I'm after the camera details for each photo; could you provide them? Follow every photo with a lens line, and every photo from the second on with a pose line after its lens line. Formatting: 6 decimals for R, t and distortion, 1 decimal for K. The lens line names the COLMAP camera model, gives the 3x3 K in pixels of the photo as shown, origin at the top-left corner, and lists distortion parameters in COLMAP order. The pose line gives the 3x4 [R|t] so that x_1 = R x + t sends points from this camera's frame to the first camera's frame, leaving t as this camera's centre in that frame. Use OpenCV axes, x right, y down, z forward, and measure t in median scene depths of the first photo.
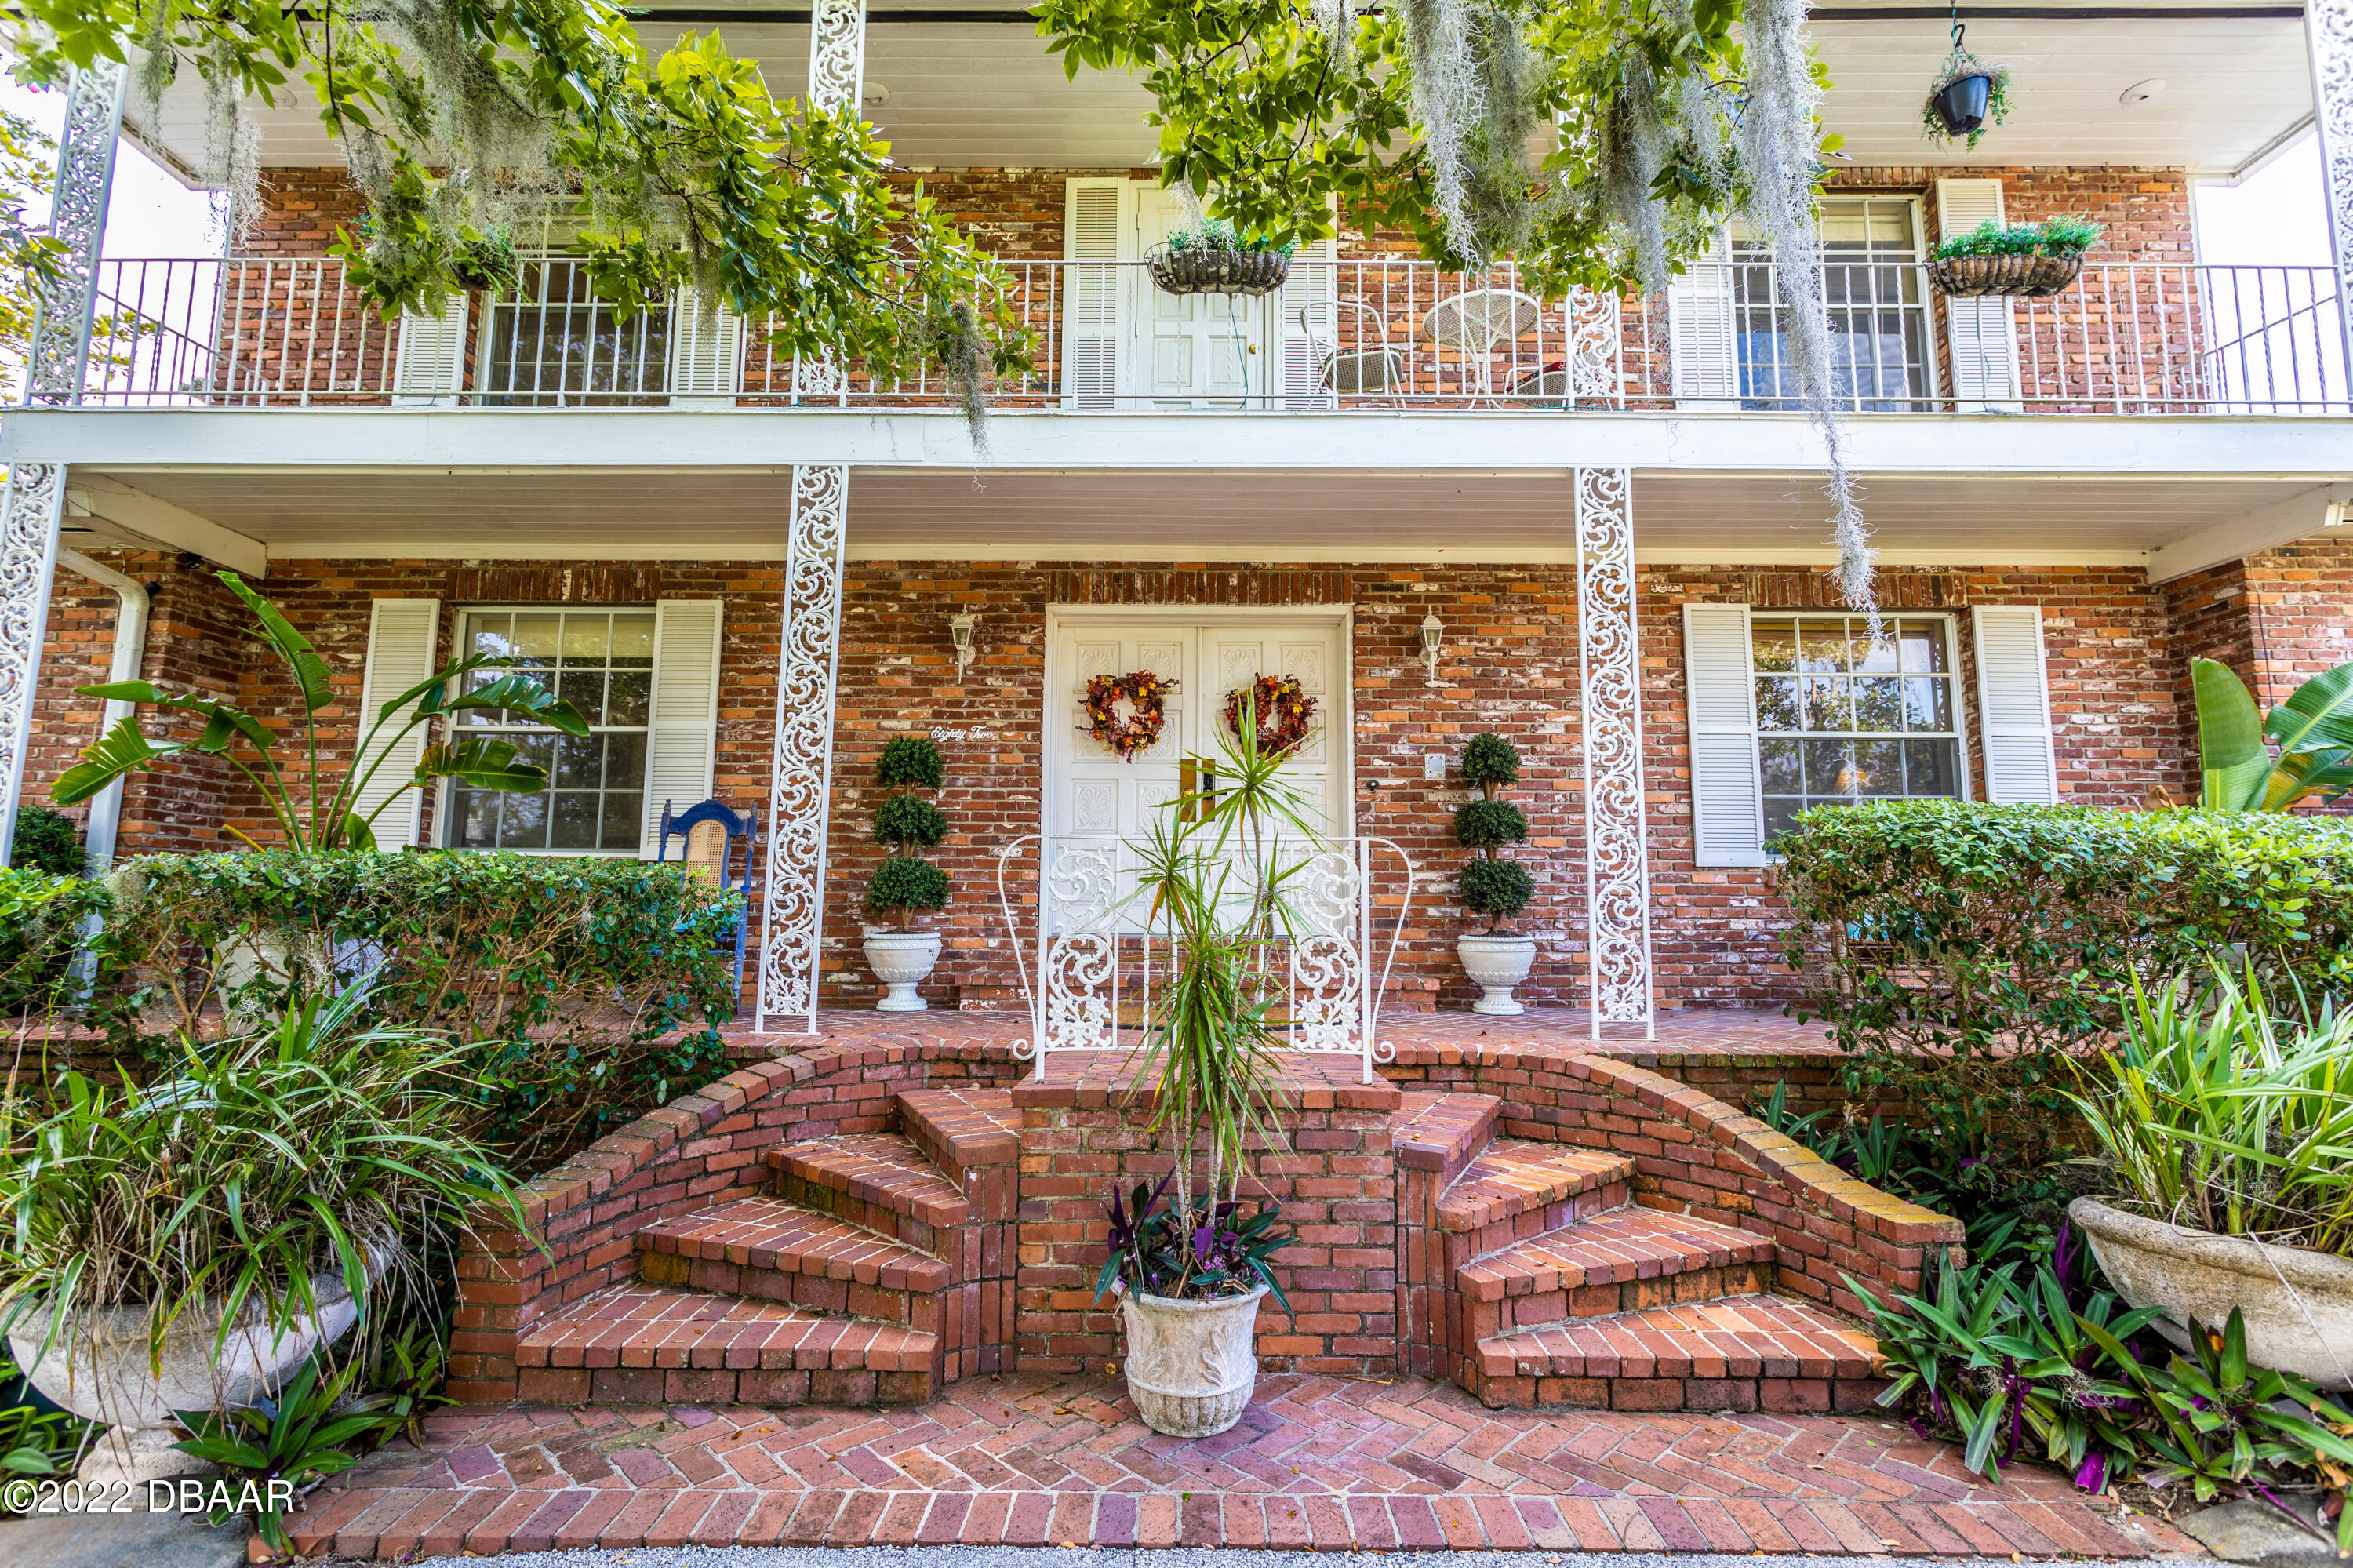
lens RADIAL K [[1118.1, 0, 1176.7], [0, 1118.1, 787.2], [0, 0, 1]] dist [-0.001112, 0.001537]
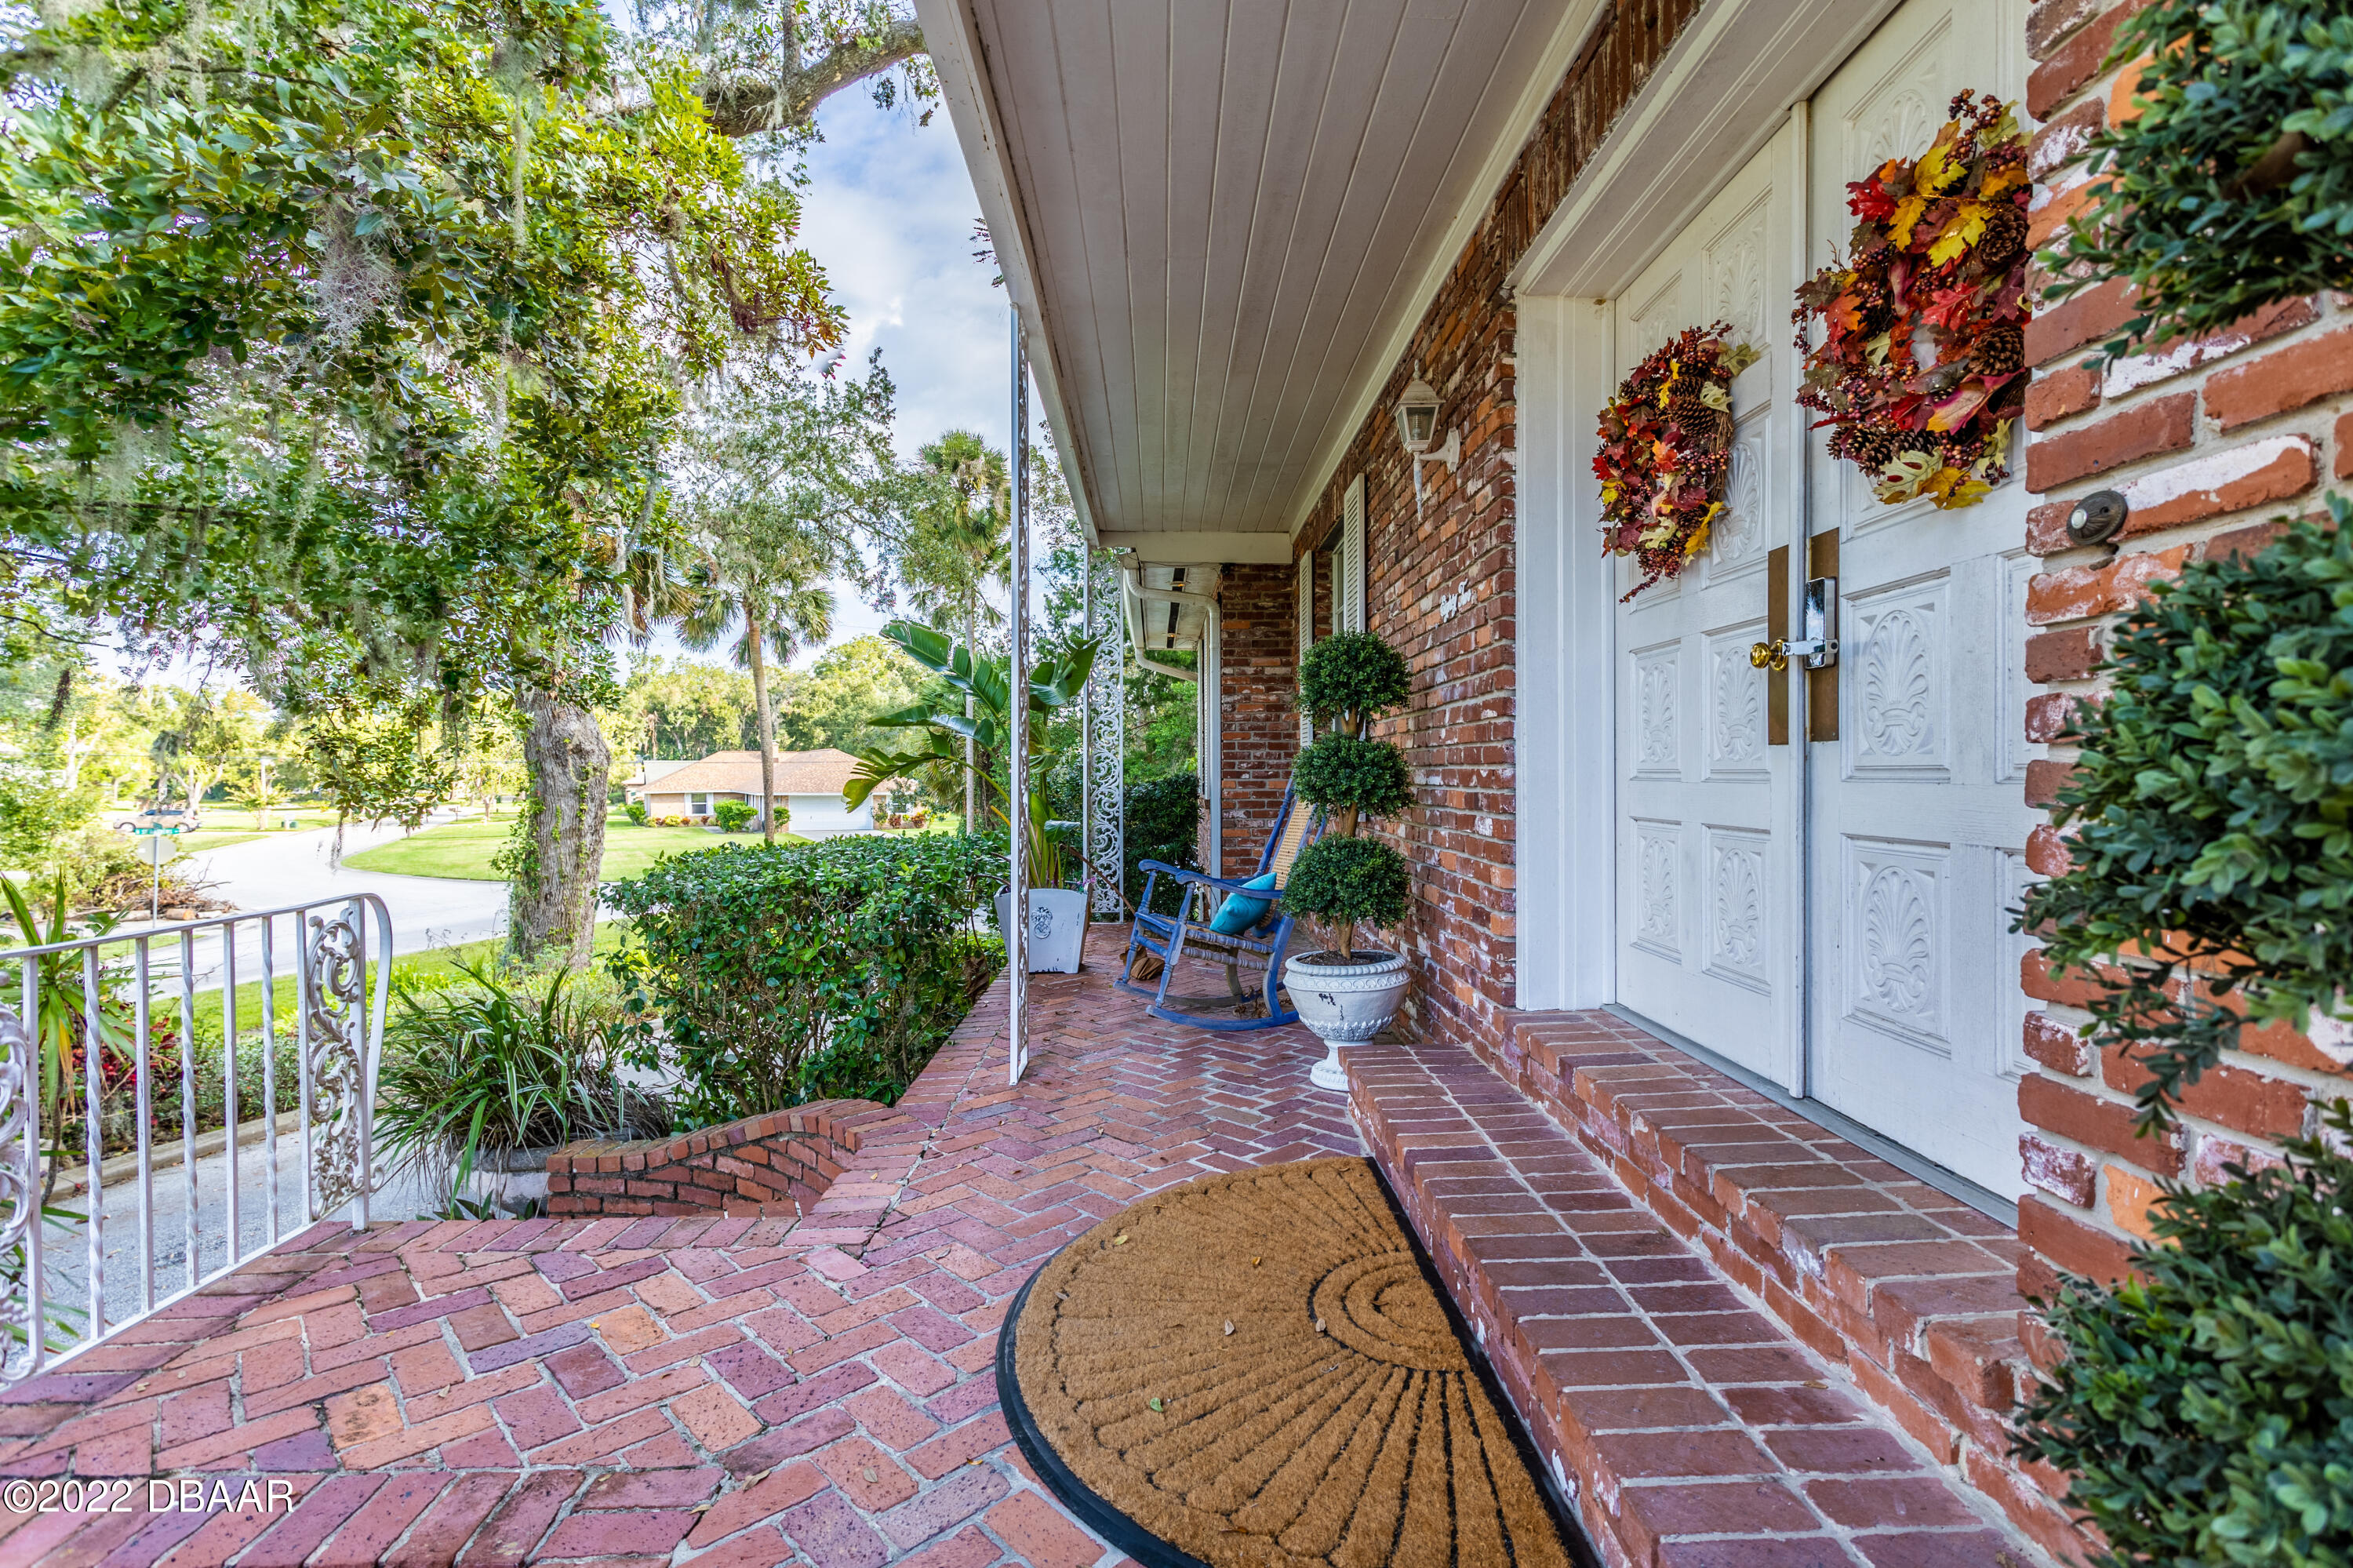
lens RADIAL K [[1118.1, 0, 1179.2], [0, 1118.1, 780.9], [0, 0, 1]] dist [-0.001112, 0.001537]
pose [[0.021759, 0.001221, -0.999762, 0.340941], [0.131211, 0.991346, 0.004066, 0.018165], [0.991116, -0.131269, 0.021411, 0.853611]]
